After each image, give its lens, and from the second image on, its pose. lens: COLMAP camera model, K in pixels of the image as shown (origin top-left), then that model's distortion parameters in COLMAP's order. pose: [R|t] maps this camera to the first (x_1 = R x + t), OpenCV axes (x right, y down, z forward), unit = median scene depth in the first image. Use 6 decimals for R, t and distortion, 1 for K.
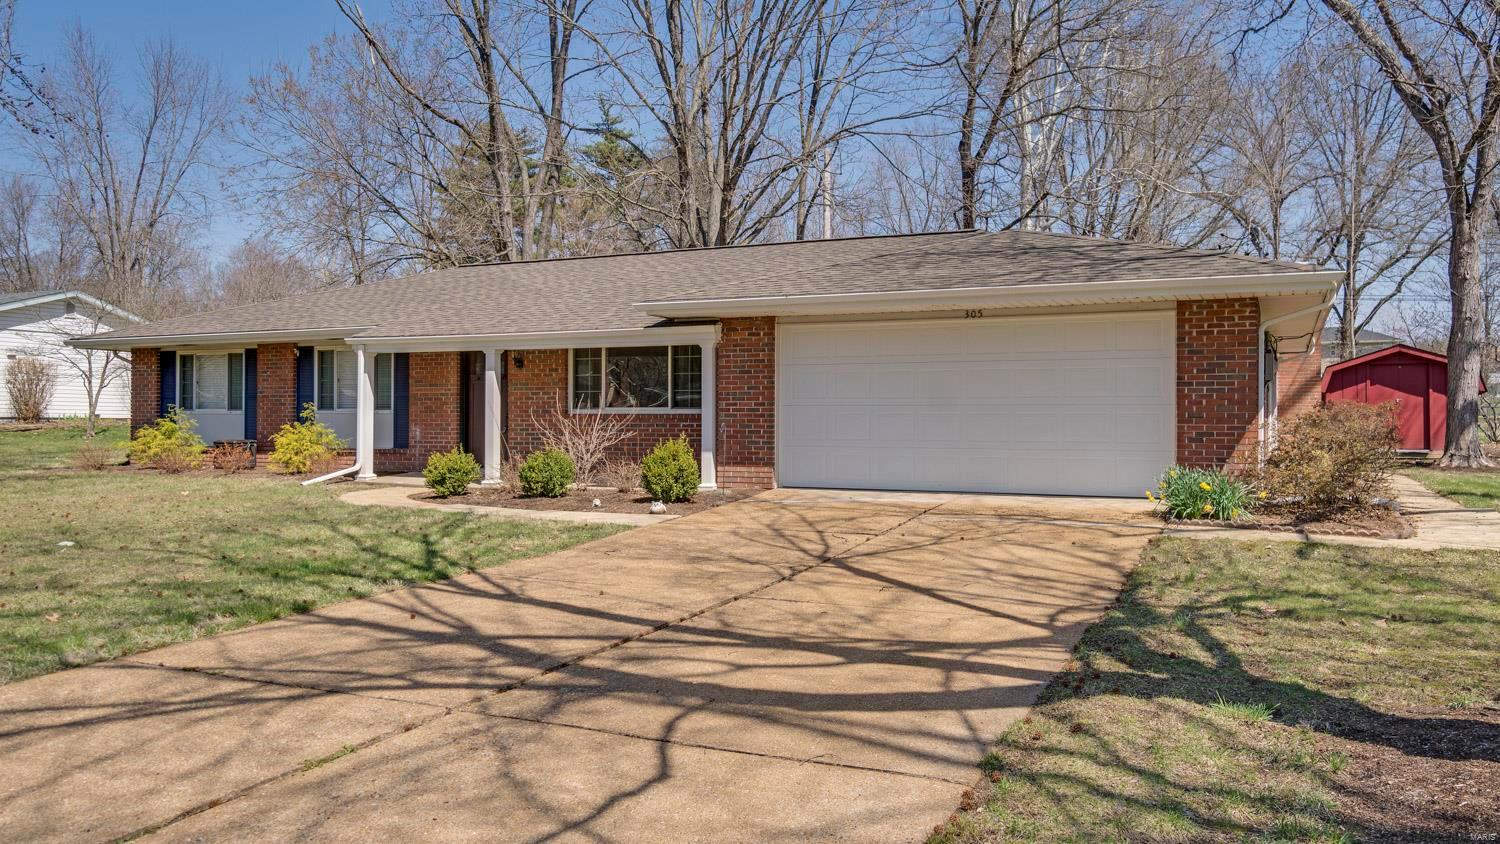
lens RADIAL K [[1194.2, 0, 740.9], [0, 1194.2, 415.2], [0, 0, 1]] dist [0.002794, -0.003342]
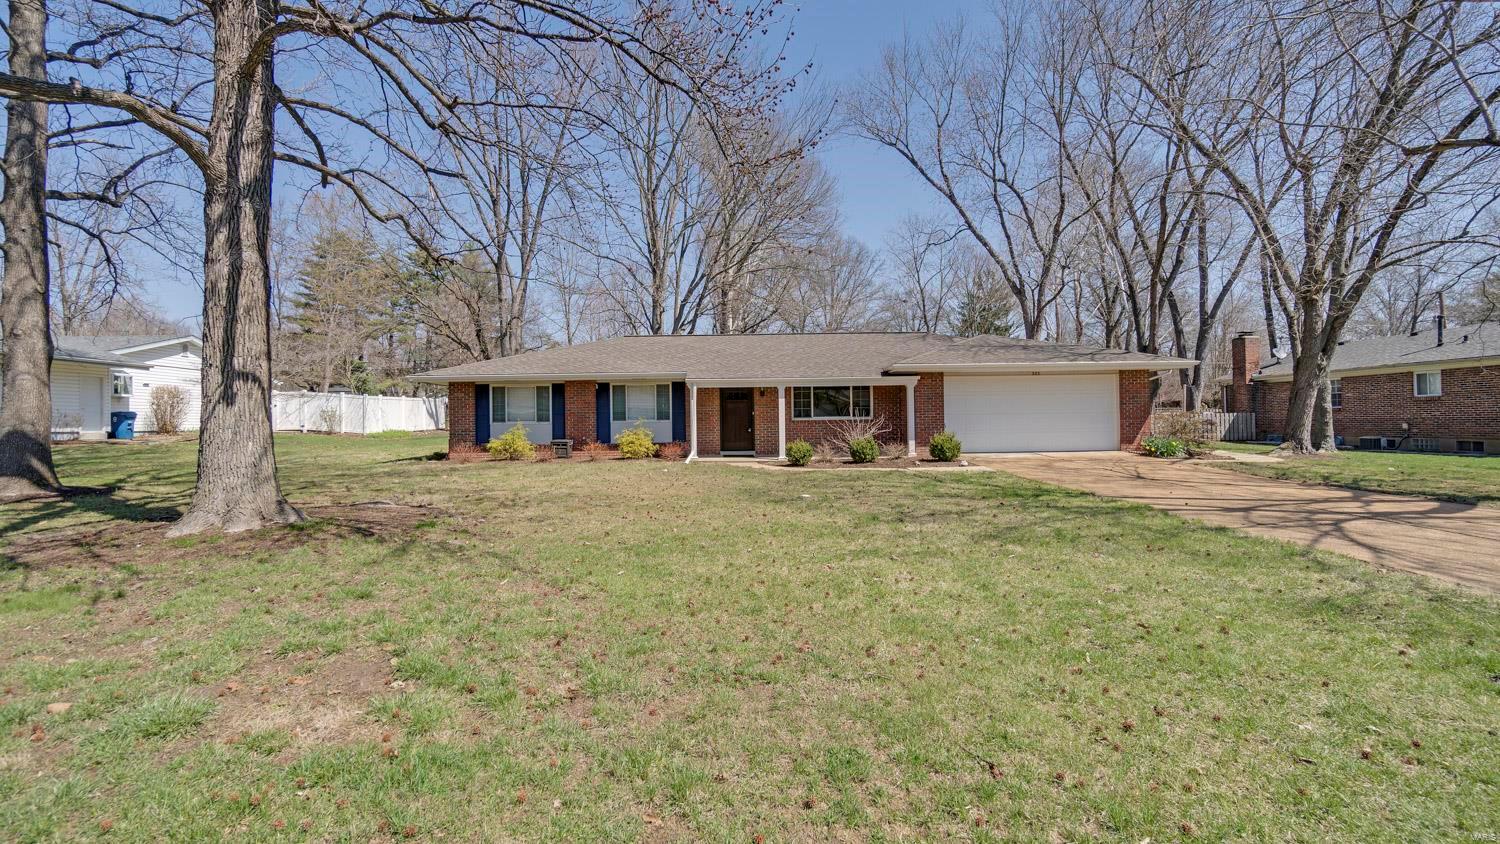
lens RADIAL K [[661.4, 0, 750.7], [0, 661.4, 420.9], [0, 0, 1]] dist [-0.000814, -0.000033]
pose [[0.889002, -0.015128, 0.457653, -0.602736], [0.014792, 0.999881, 0.004317, -0.005406], [-0.457664, 0.002932, 0.889120, 0.088309]]
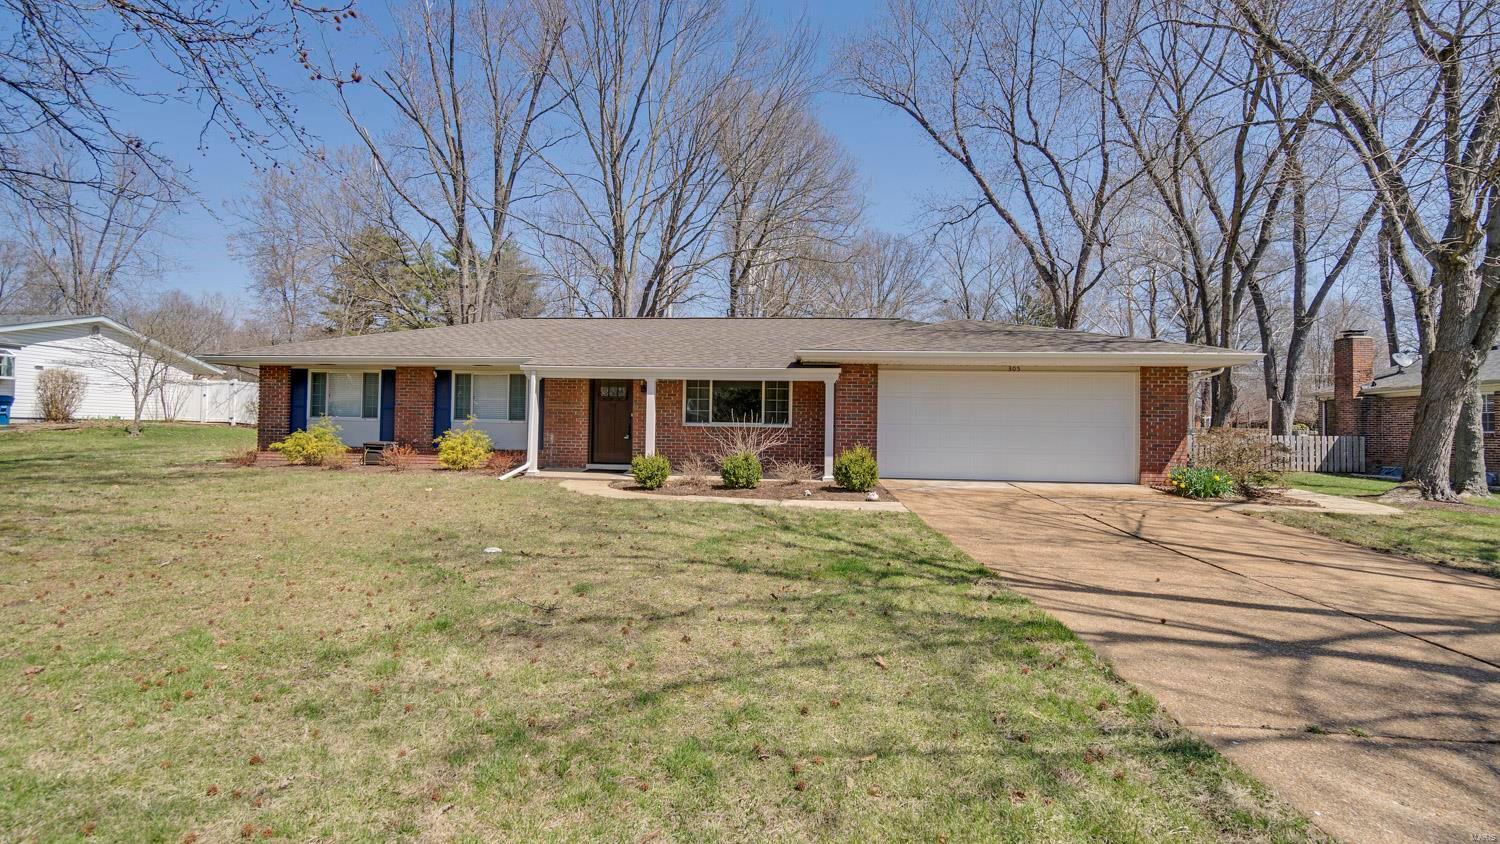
lens RADIAL K [[661.4, 0, 745.1], [0, 661.4, 419.9], [0, 0, 1]] dist [-0.000814, -0.000033]
pose [[0.933326, 0.017861, 0.358586, -0.315012], [-0.015482, 0.999835, -0.009505, -0.002023], [-0.358697, 0.003320, 0.933448, 0.213777]]
